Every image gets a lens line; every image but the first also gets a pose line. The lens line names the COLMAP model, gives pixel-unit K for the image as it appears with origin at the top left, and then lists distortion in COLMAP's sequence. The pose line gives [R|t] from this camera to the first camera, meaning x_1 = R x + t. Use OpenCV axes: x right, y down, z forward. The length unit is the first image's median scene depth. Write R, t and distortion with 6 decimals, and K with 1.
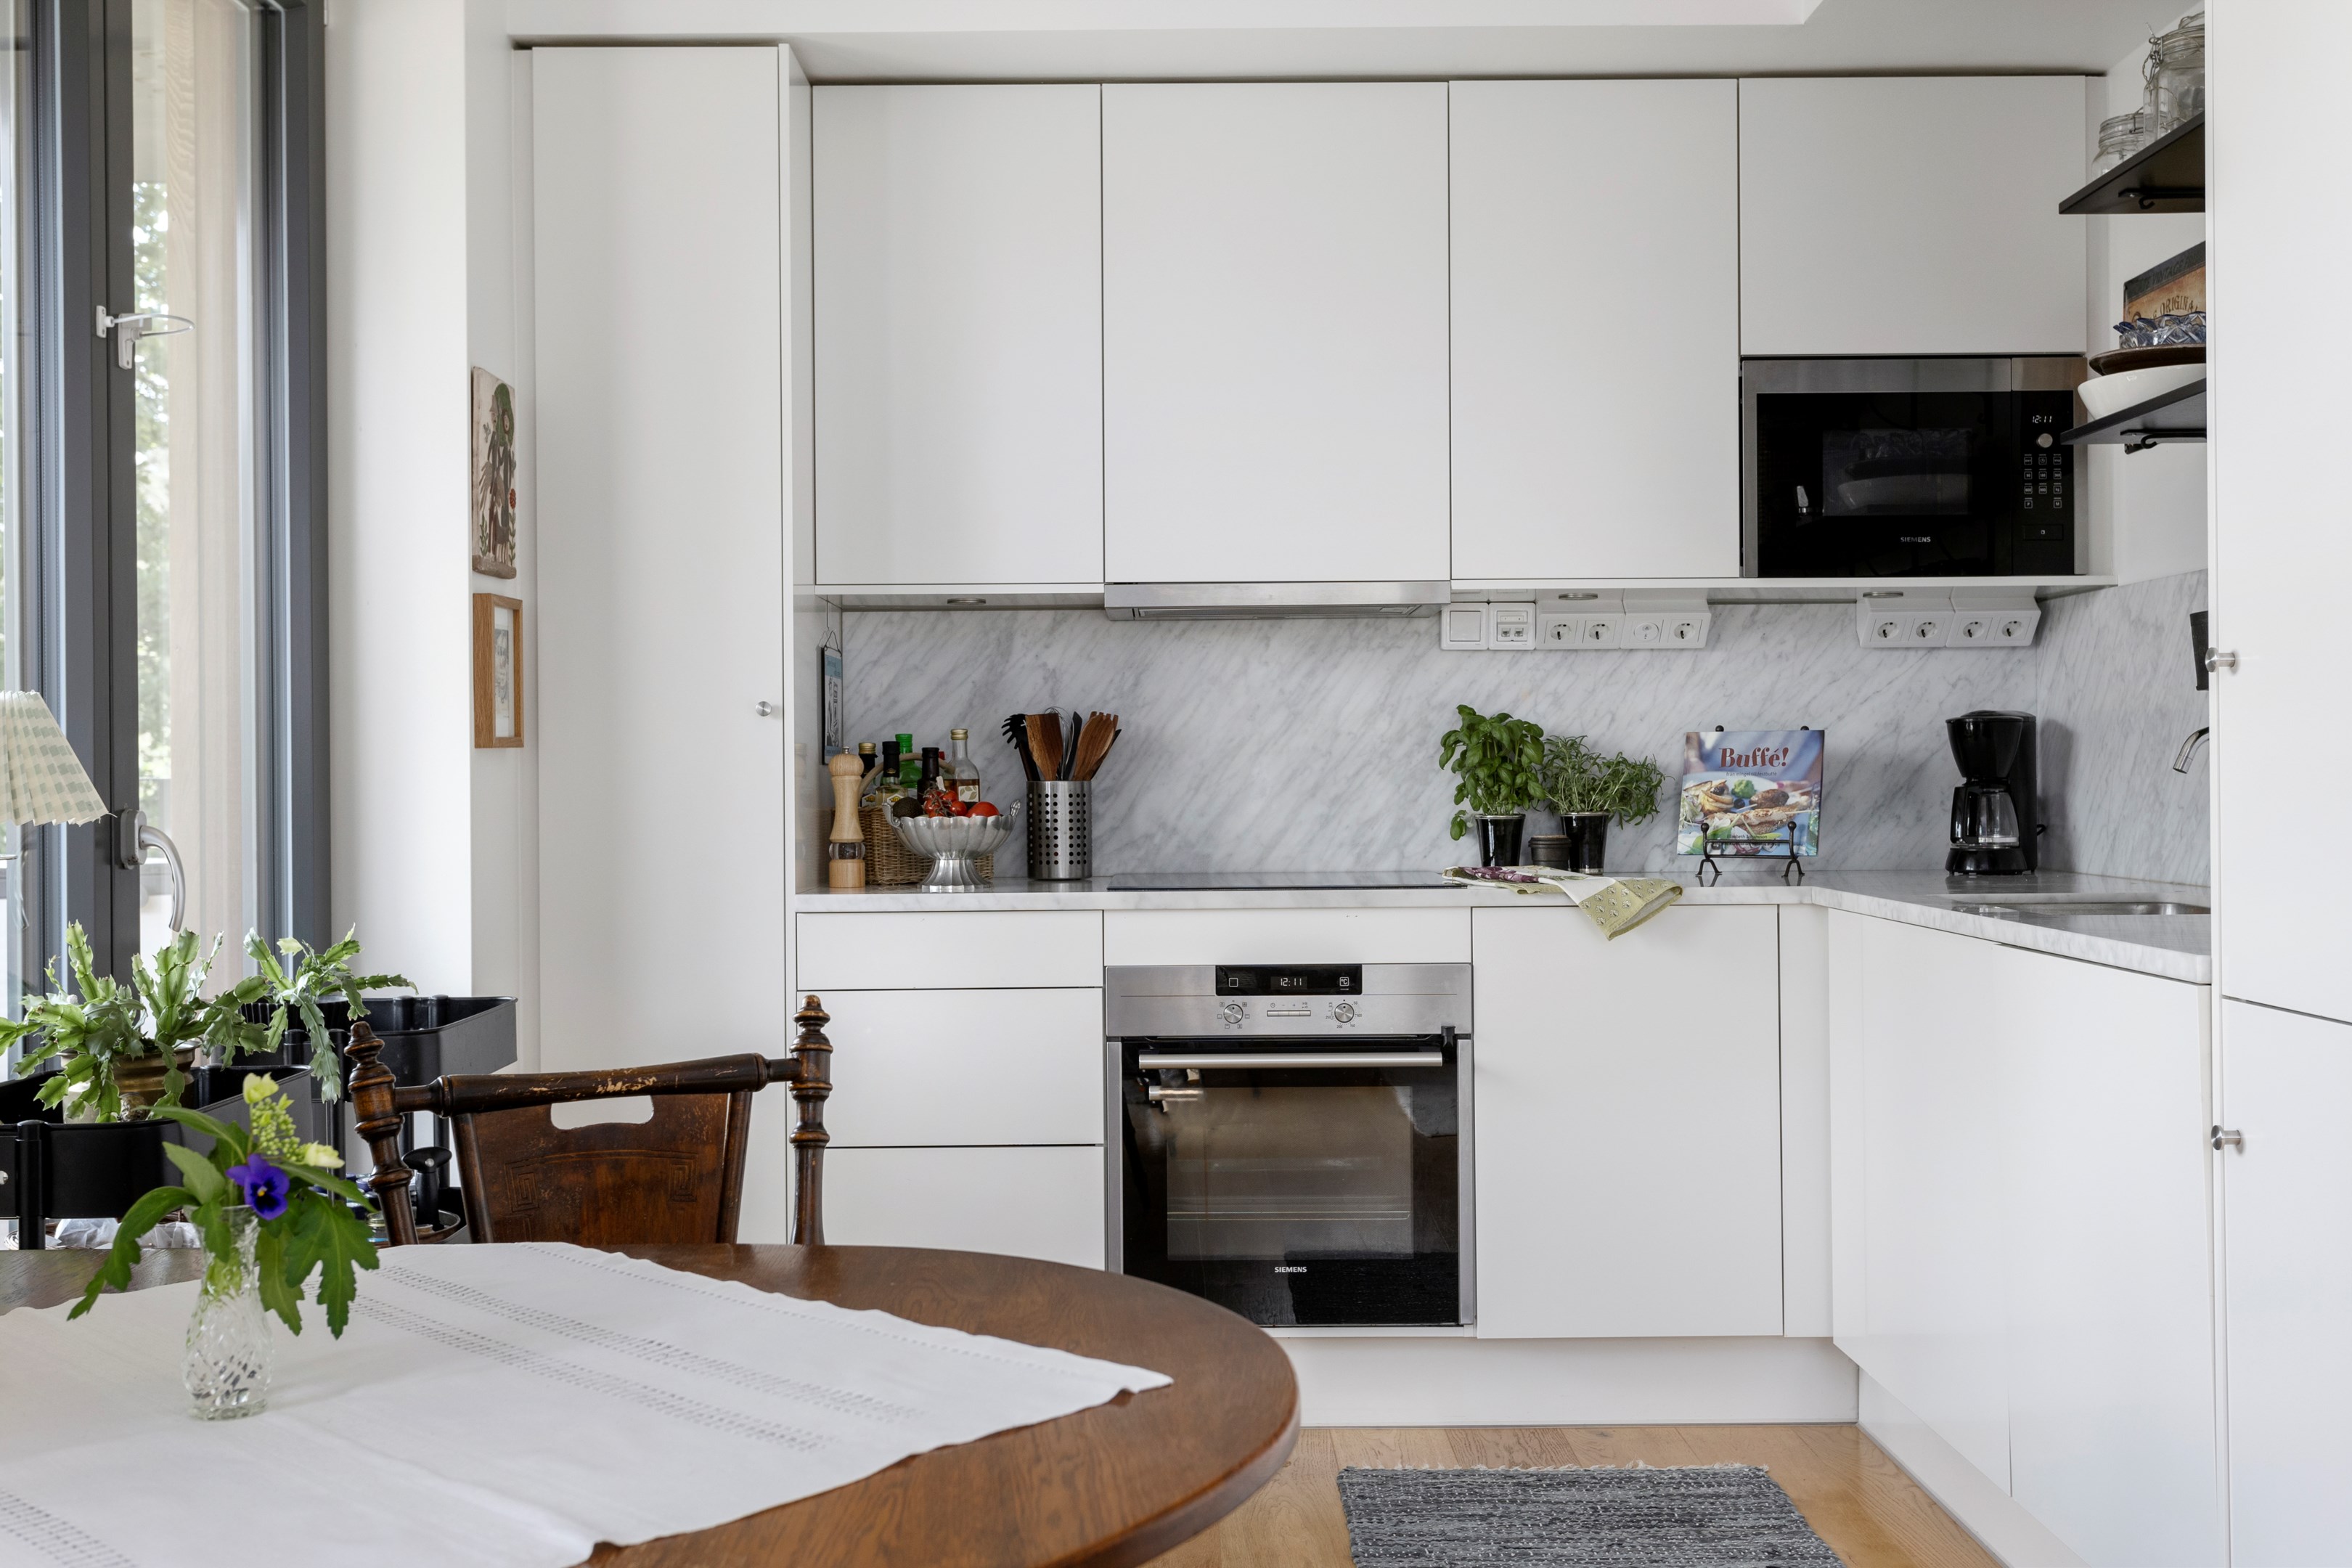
lens RADIAL K [[2349.4, 0, 1175.1], [0, 2349.4, 777.4], [0, 0, 1]] dist [0.007426, 0.000000]
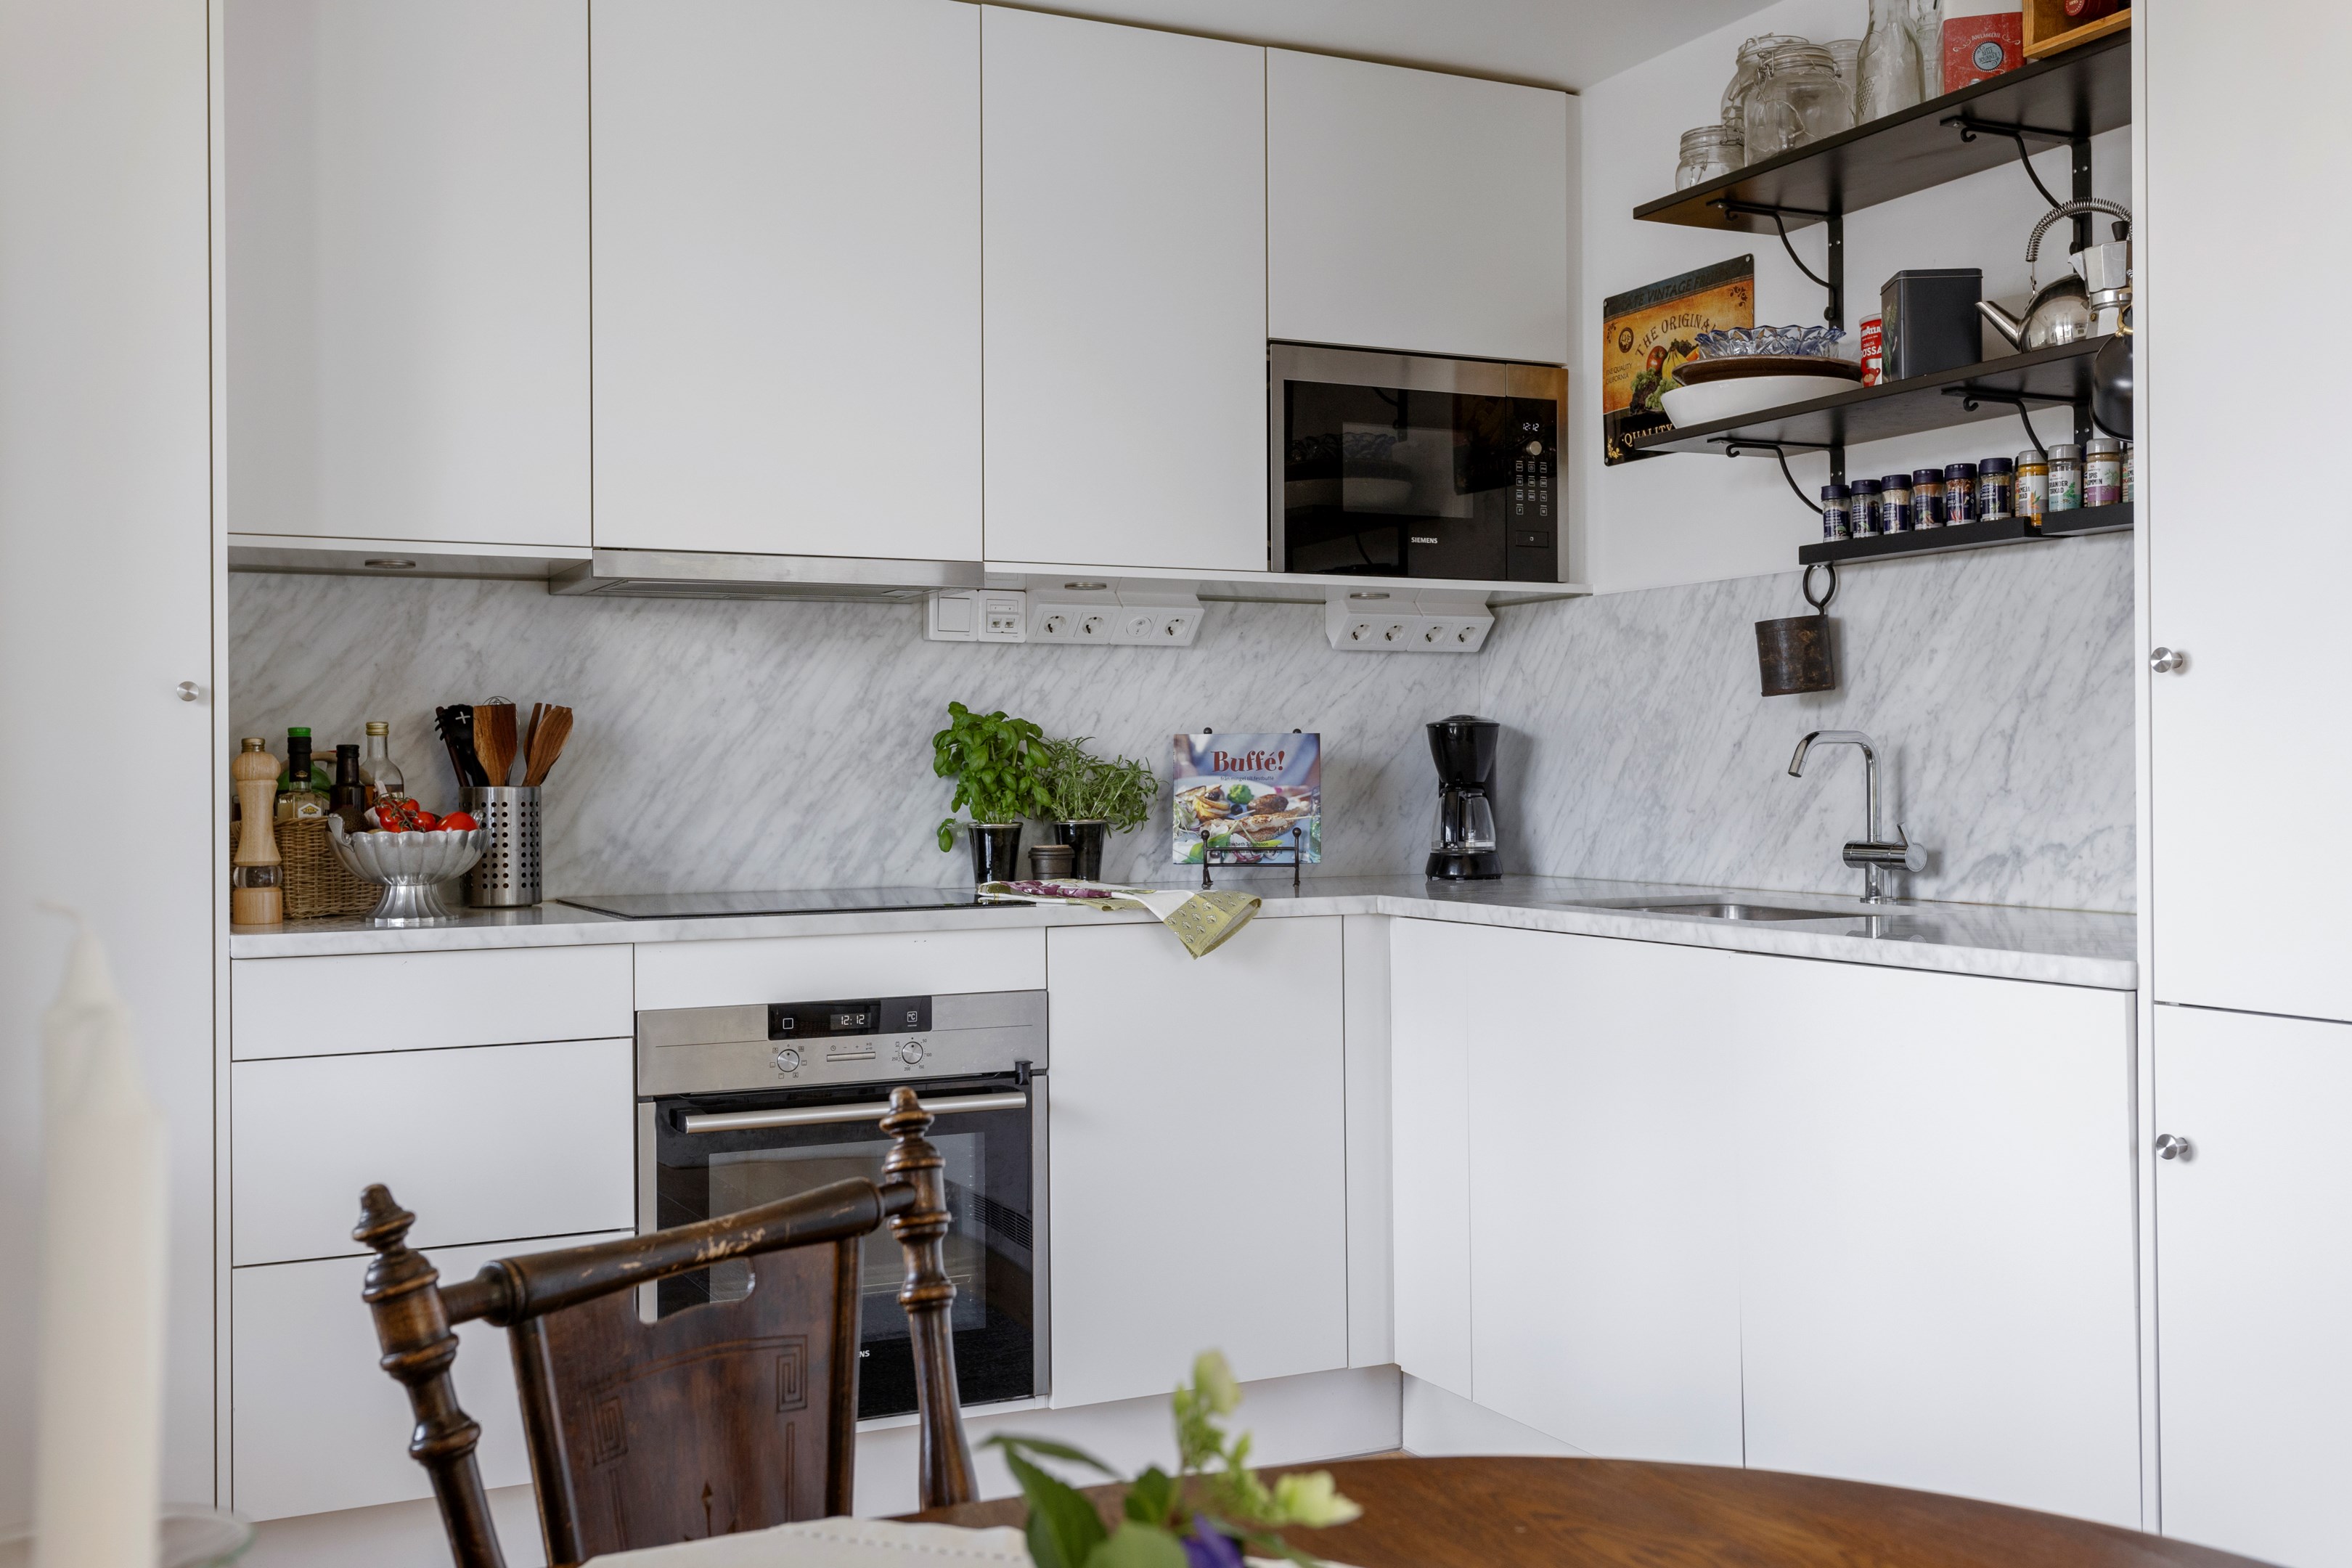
lens RADIAL K [[2298.8, 0, 1188.6], [0, 2298.8, 774.0], [0, 0, 1]] dist [0.017965, 0.000000]
pose [[0.898088, 0.001131, 0.439815, -0.191648], [0.000636, 0.999992, -0.003870, 0.000411], [-0.439816, 0.003756, 0.898080, 0.173296]]
